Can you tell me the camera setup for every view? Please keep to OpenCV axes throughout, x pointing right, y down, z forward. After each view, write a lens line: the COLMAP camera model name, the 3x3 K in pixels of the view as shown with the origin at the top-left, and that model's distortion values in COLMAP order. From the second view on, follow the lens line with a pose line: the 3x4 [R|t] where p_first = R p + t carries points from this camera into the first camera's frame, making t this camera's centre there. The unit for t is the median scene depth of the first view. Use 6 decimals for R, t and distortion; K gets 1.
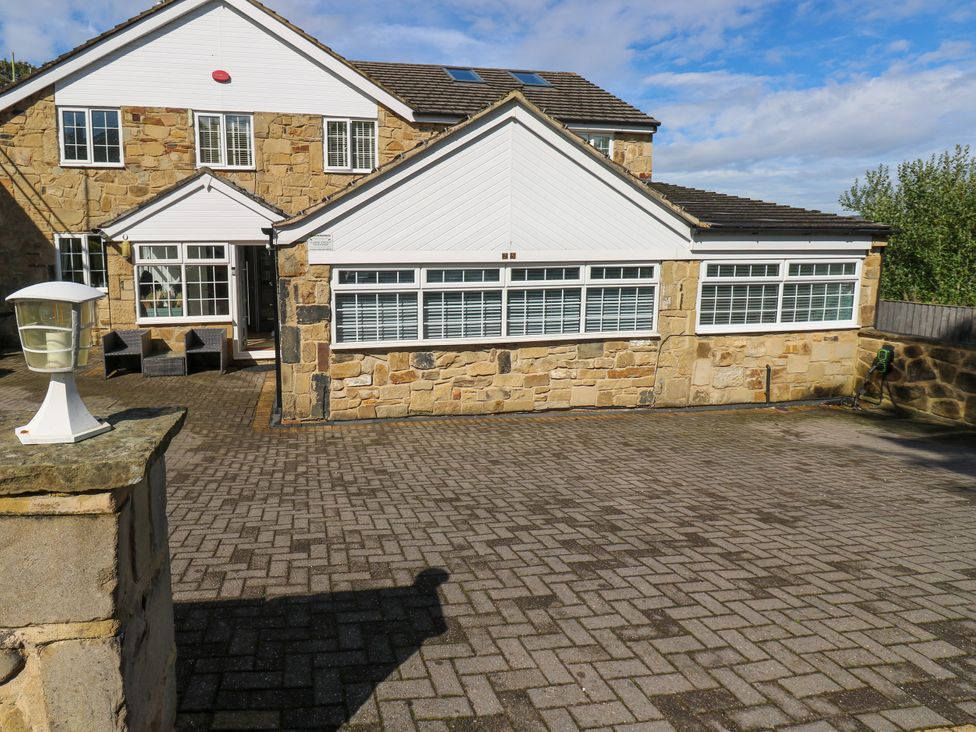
lens RADIAL K [[554.7, 0, 487.7], [0, 554.7, 325.1], [0, 0, 1]] dist [0.005006, -0.019642]
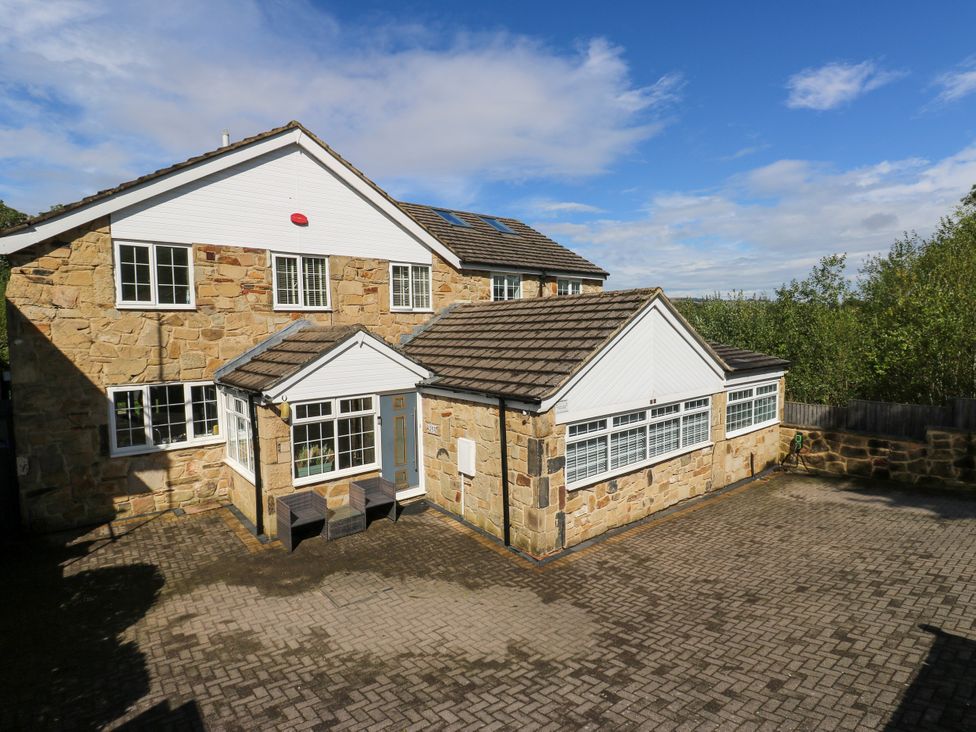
lens RADIAL K [[508.8, 0, 498.9], [0, 508.8, 357.5], [0, 0, 1]] dist [0.000771, -0.013602]
pose [[0.879425, -0.036167, 0.474662, -0.715612], [0.061514, 0.997384, -0.037975, -0.165938], [-0.472047, 0.062594, 0.879349, 0.038676]]
